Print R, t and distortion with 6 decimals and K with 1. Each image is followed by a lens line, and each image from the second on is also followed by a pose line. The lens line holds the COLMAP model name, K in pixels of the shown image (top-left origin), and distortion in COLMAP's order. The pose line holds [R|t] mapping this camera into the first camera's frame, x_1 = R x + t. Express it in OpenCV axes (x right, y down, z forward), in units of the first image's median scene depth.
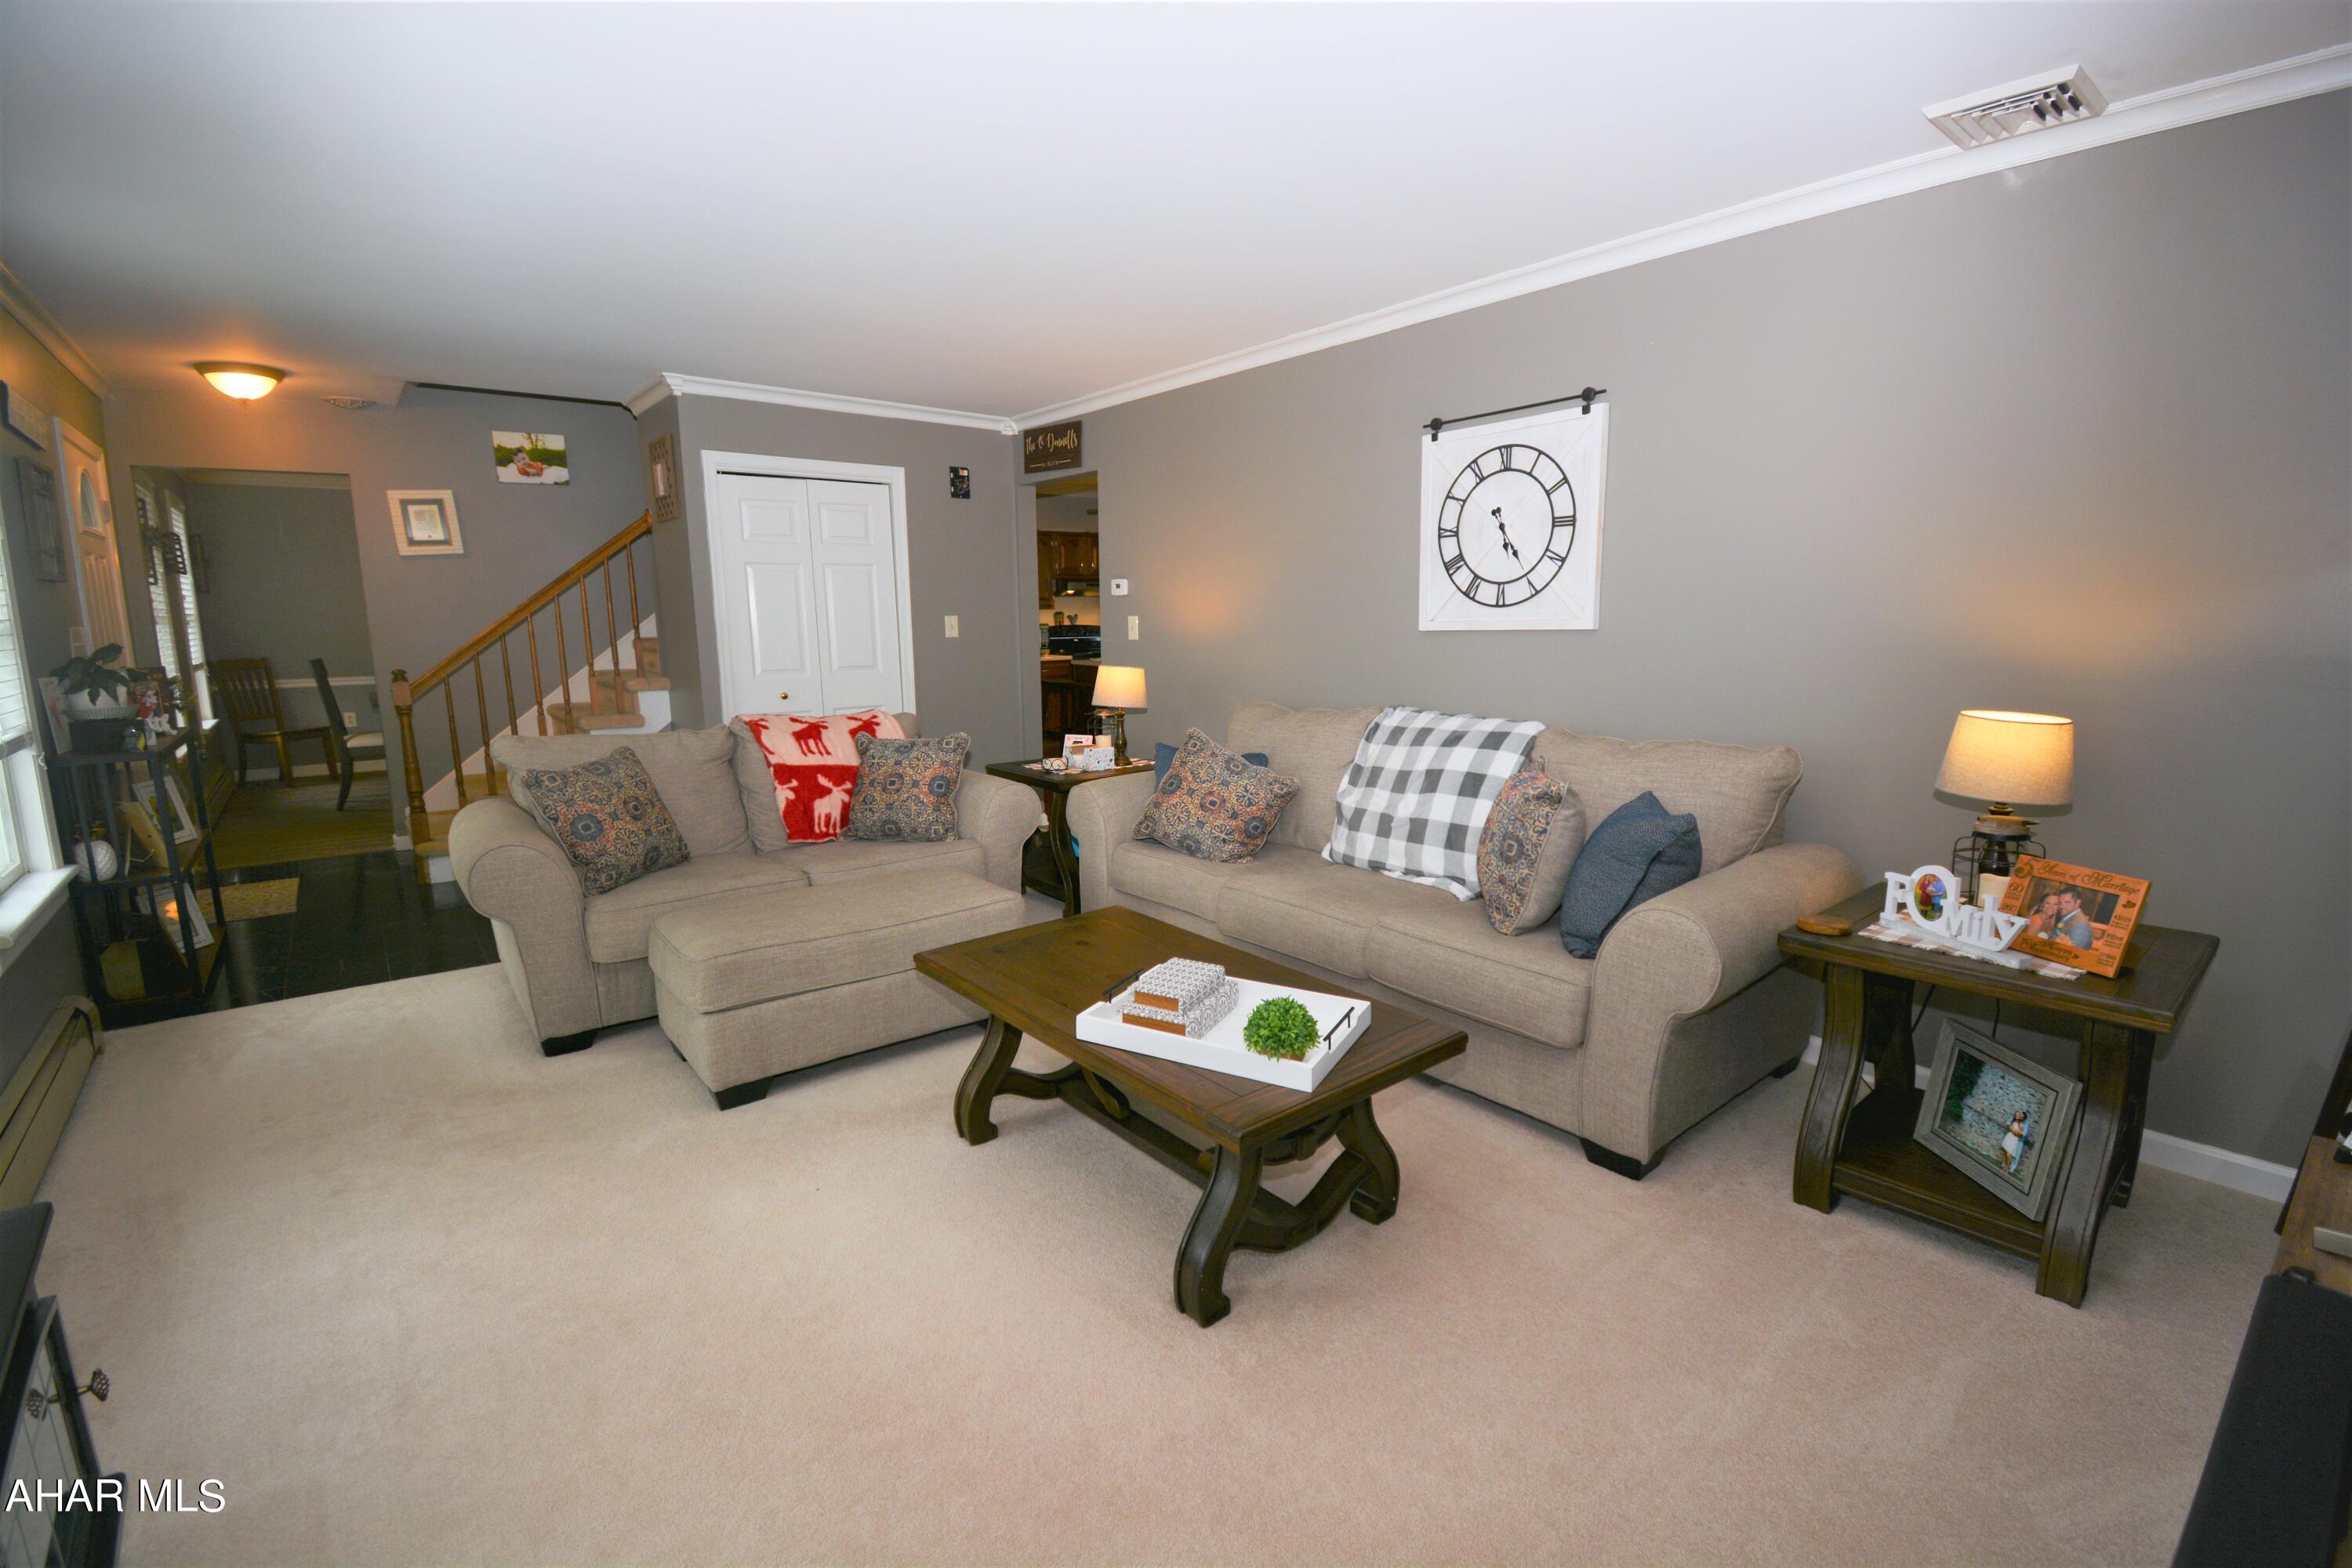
lens RADIAL K [[1039.9, 0, 1183.5], [0, 1039.9, 782.3], [0, 0, 1]] dist [0.026494, -0.028569]
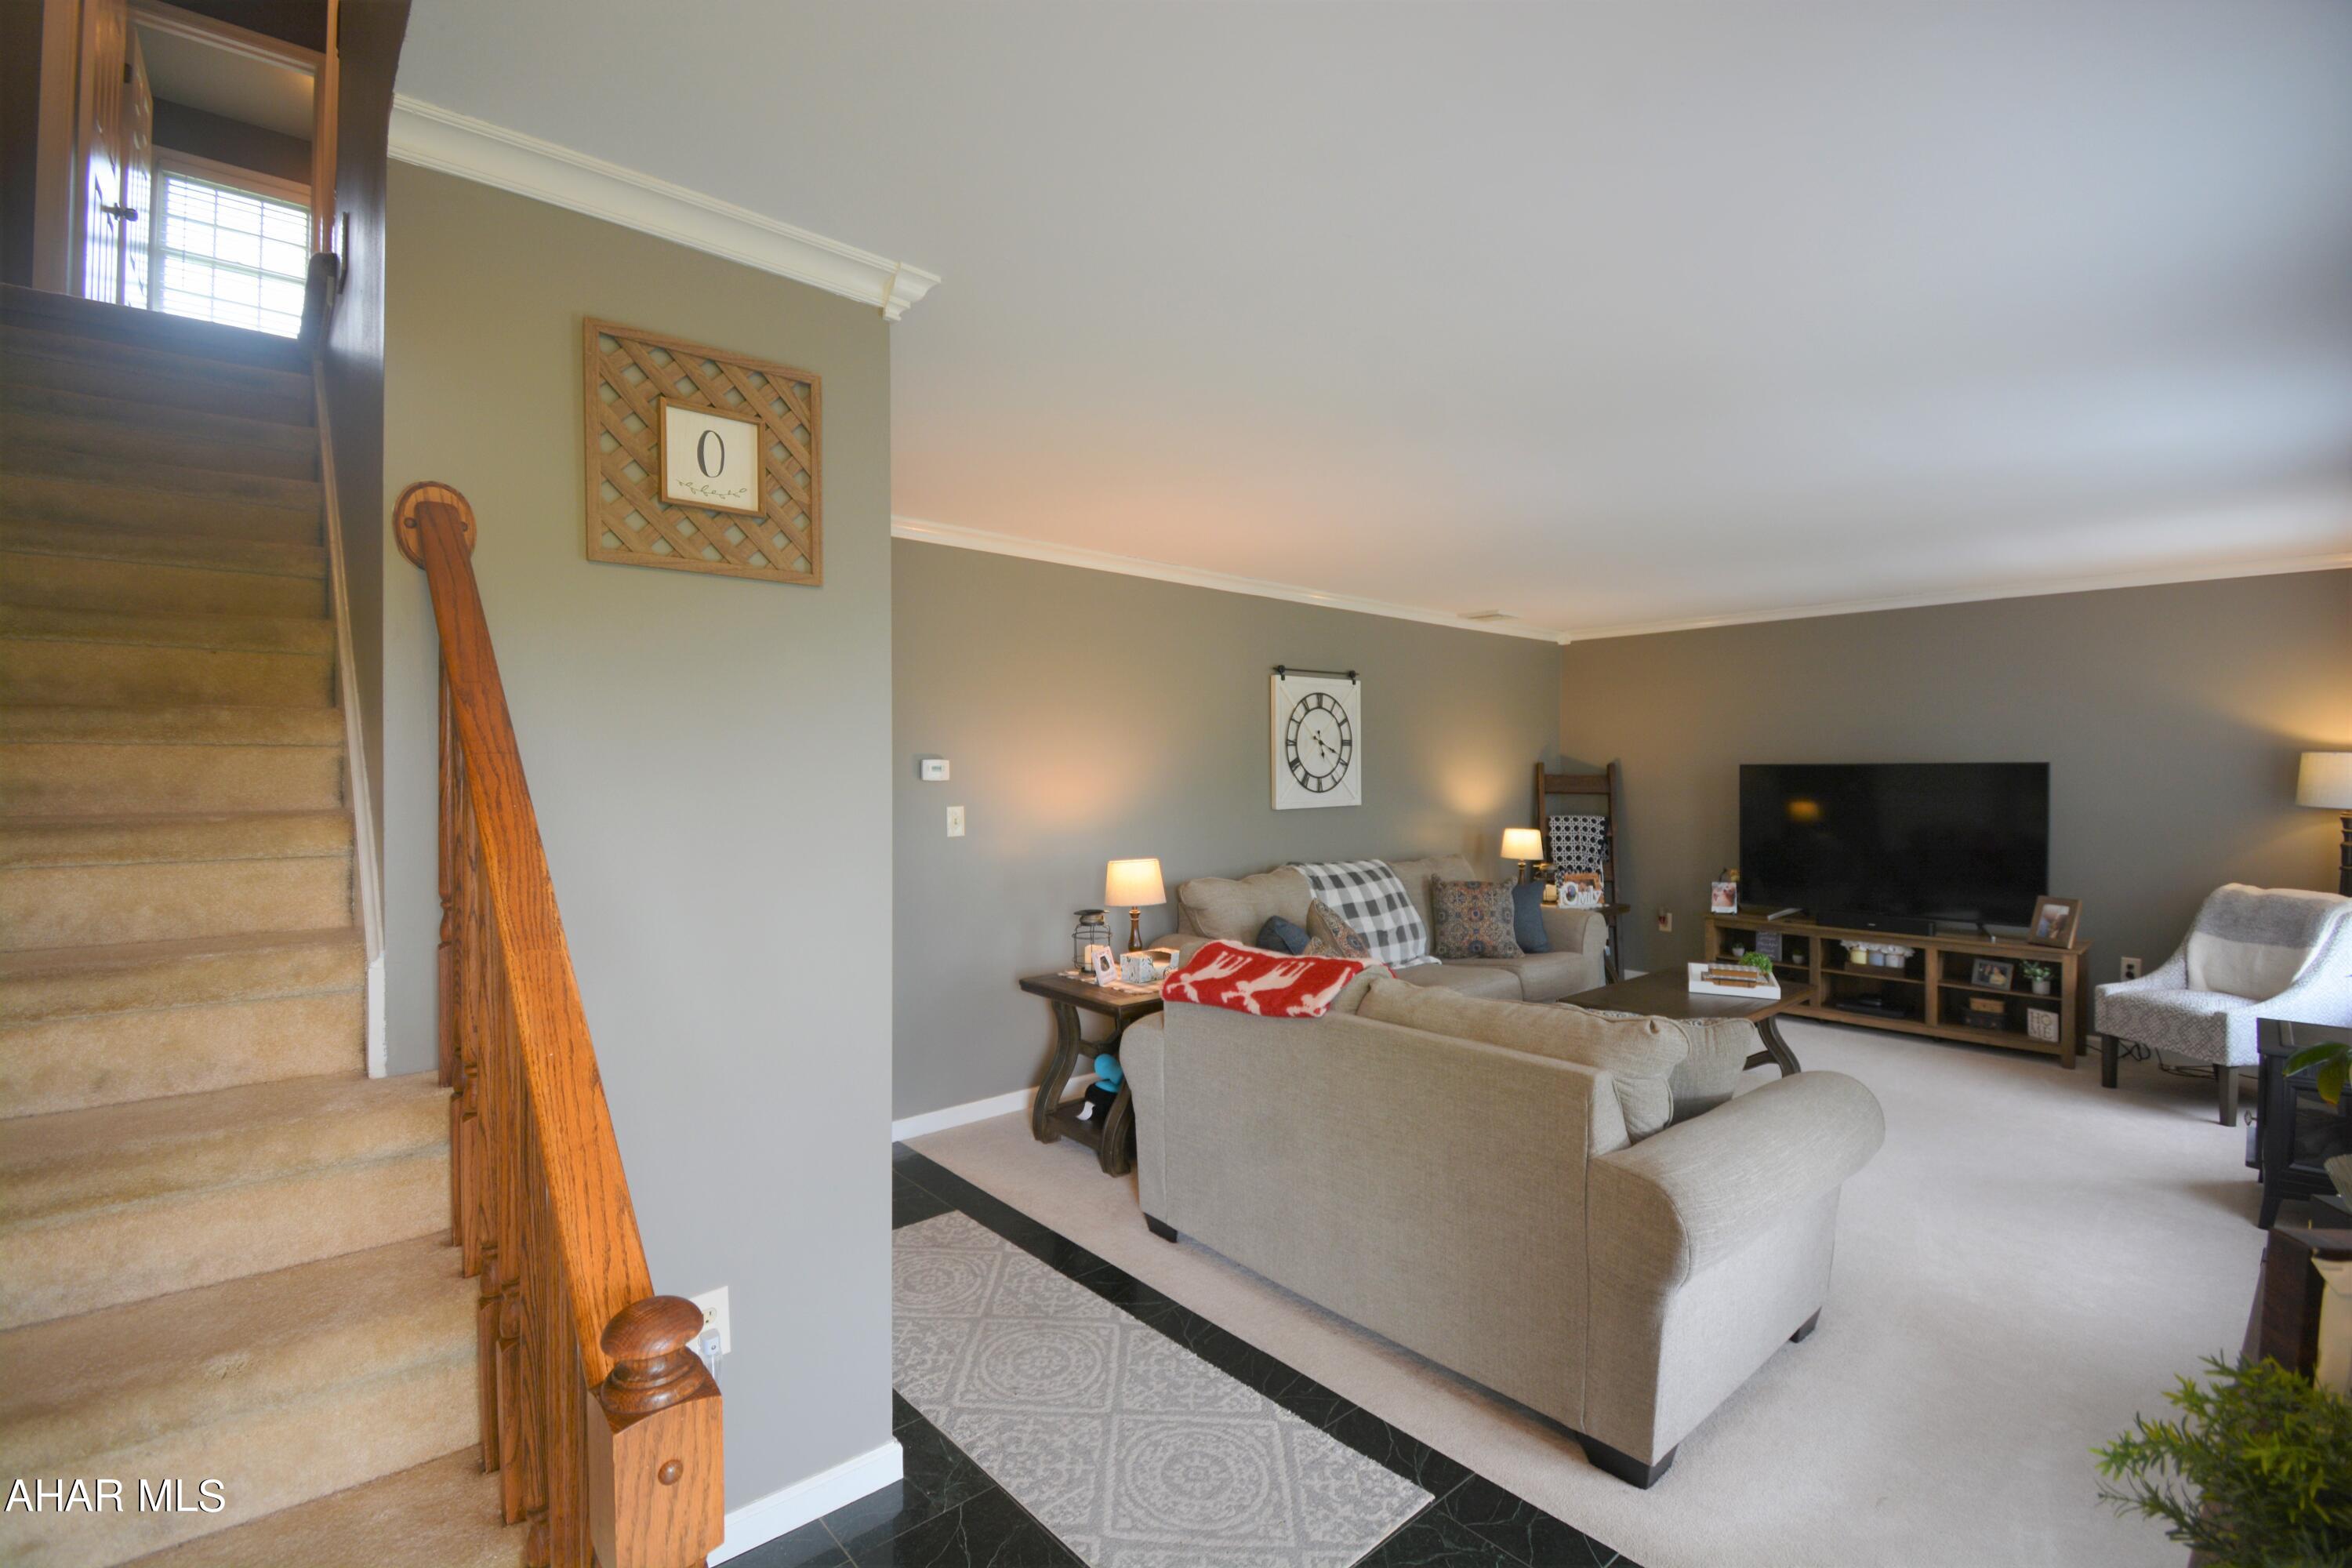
lens RADIAL K [[1039.9, 0, 1183.5], [0, 1039.9, 782.3], [0, 0, 1]] dist [0.026494, -0.028569]
pose [[-0.033553, -0.005758, 0.999420, -1.234804], [0.159984, 0.987058, 0.011058, -0.230669], [-0.986549, 0.160262, -0.032197, 1.236221]]
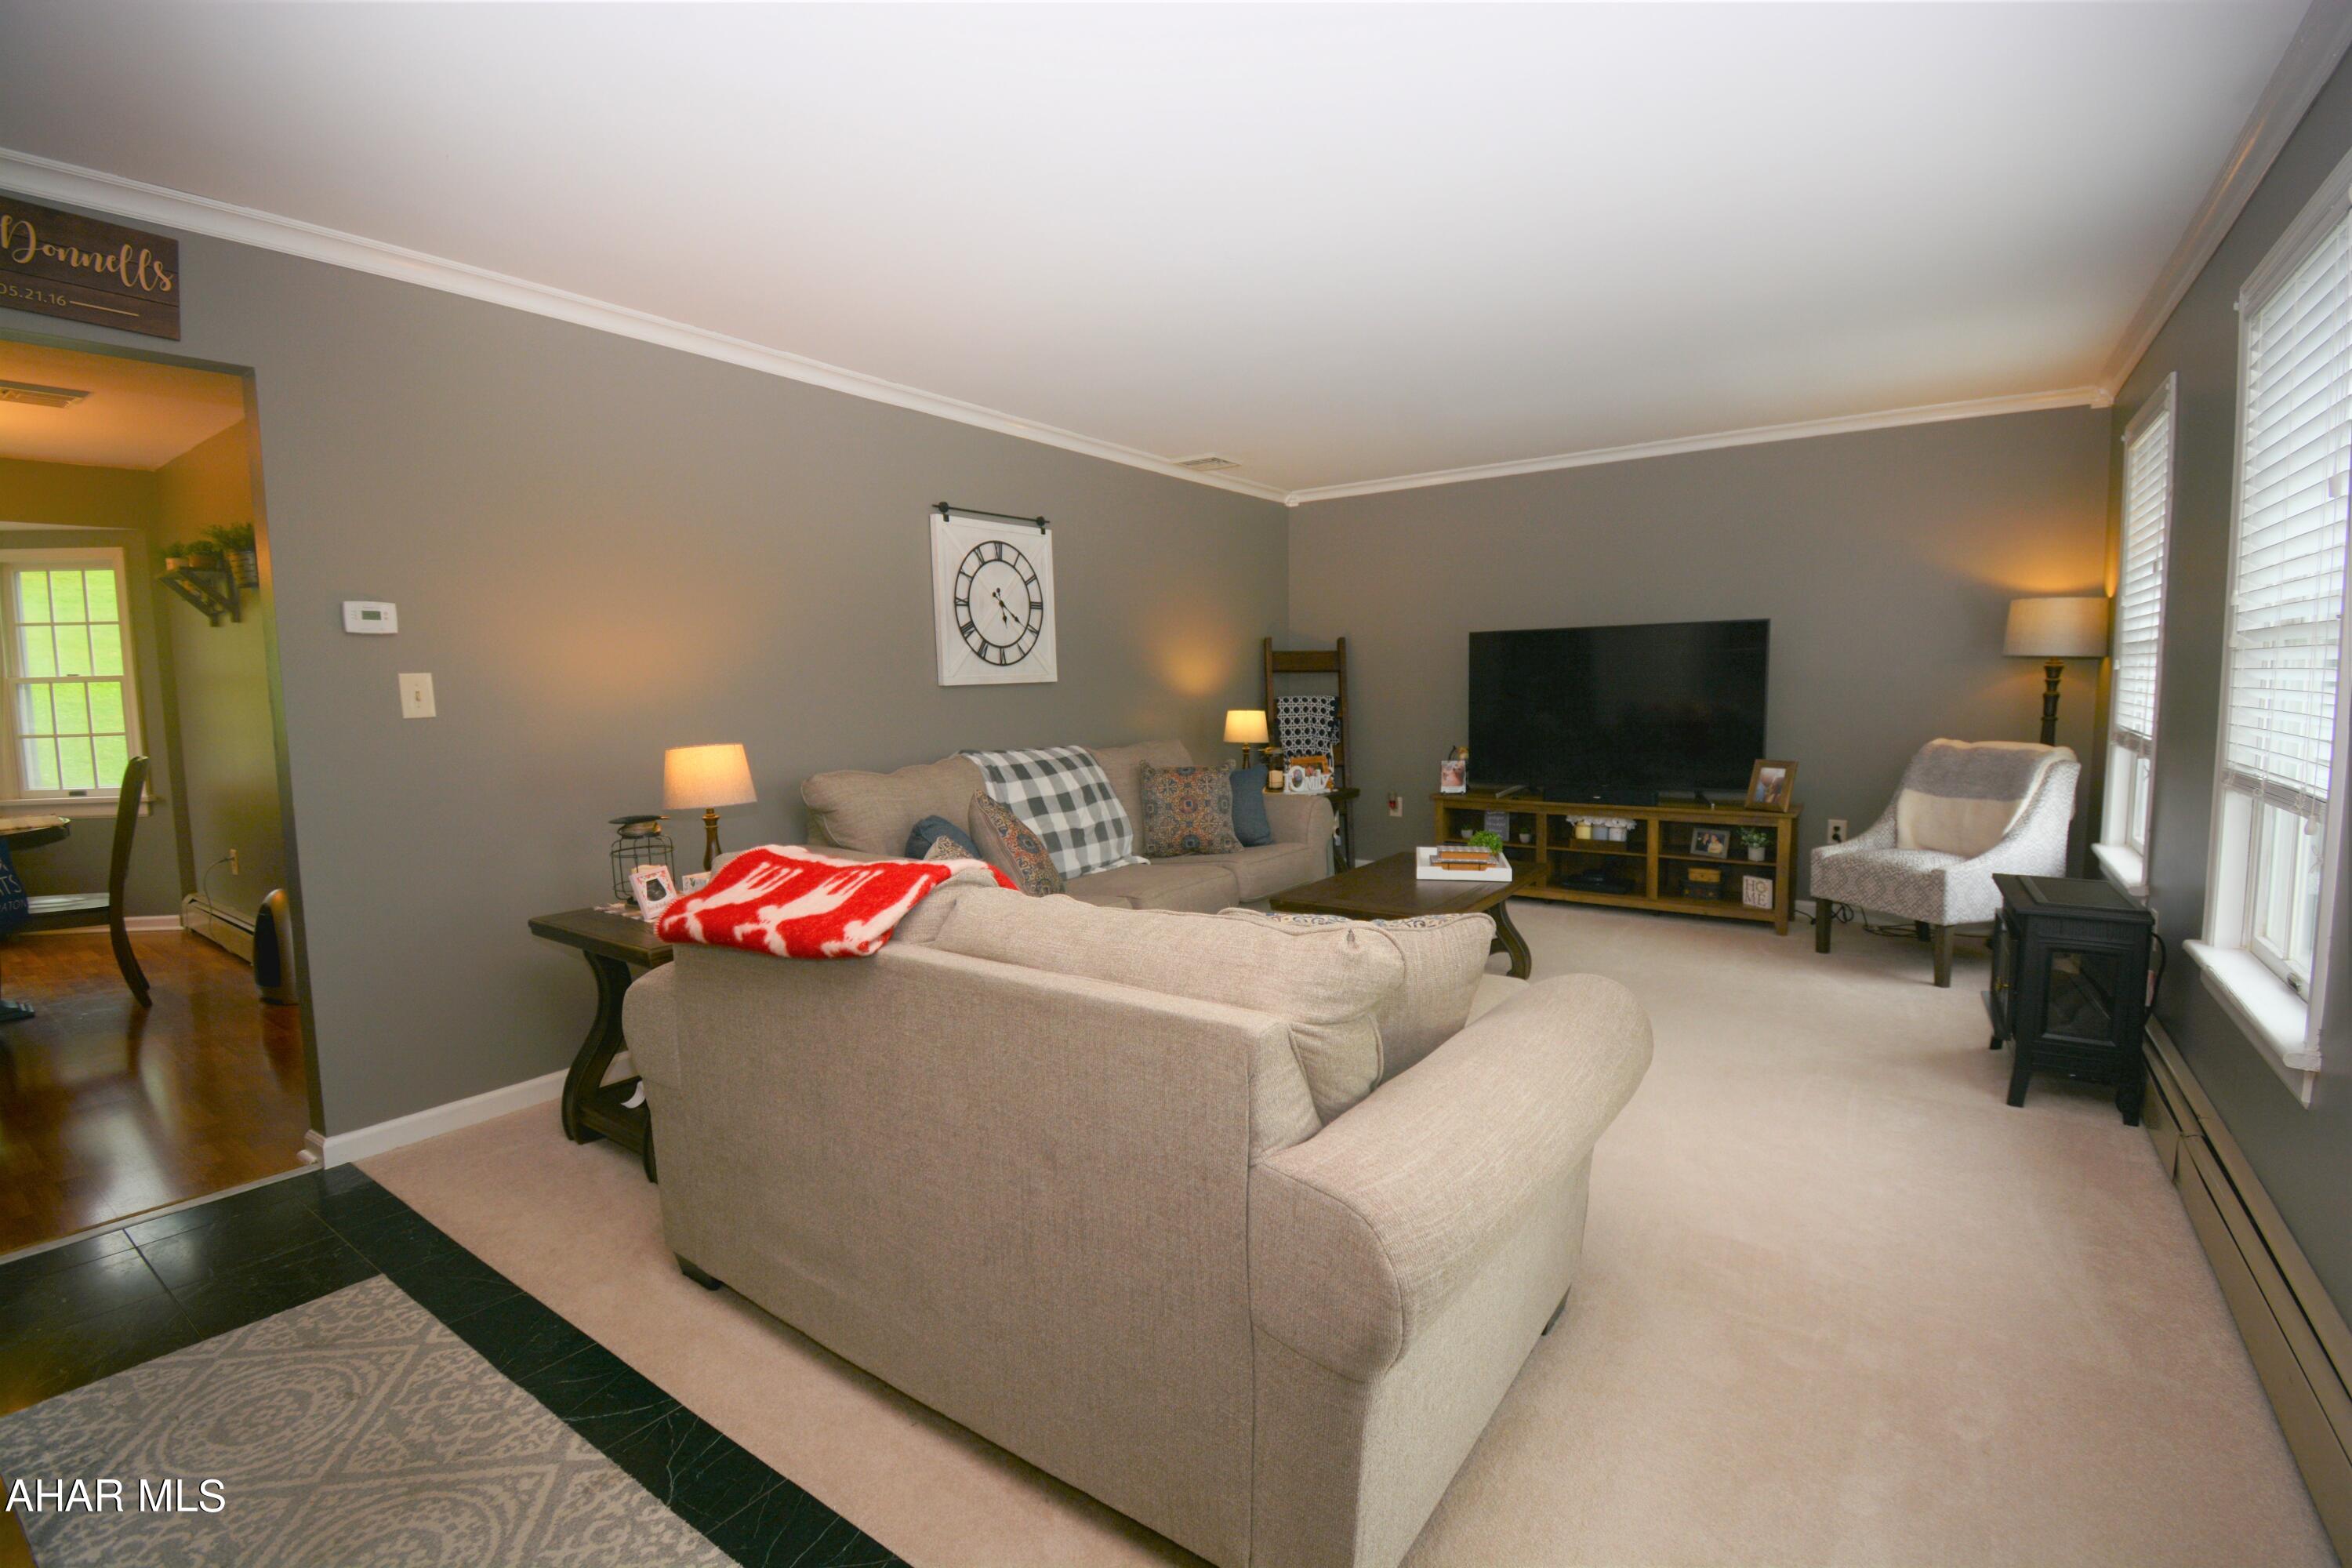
lens RADIAL K [[1039.9, 0, 1183.5], [0, 1039.9, 782.3], [0, 0, 1]] dist [0.026494, -0.028569]
pose [[-0.256614, -0.084687, 0.962797, -0.983168], [0.172282, 0.976192, 0.131784, -0.156772], [-0.951035, 0.199691, -0.235915, 1.107459]]
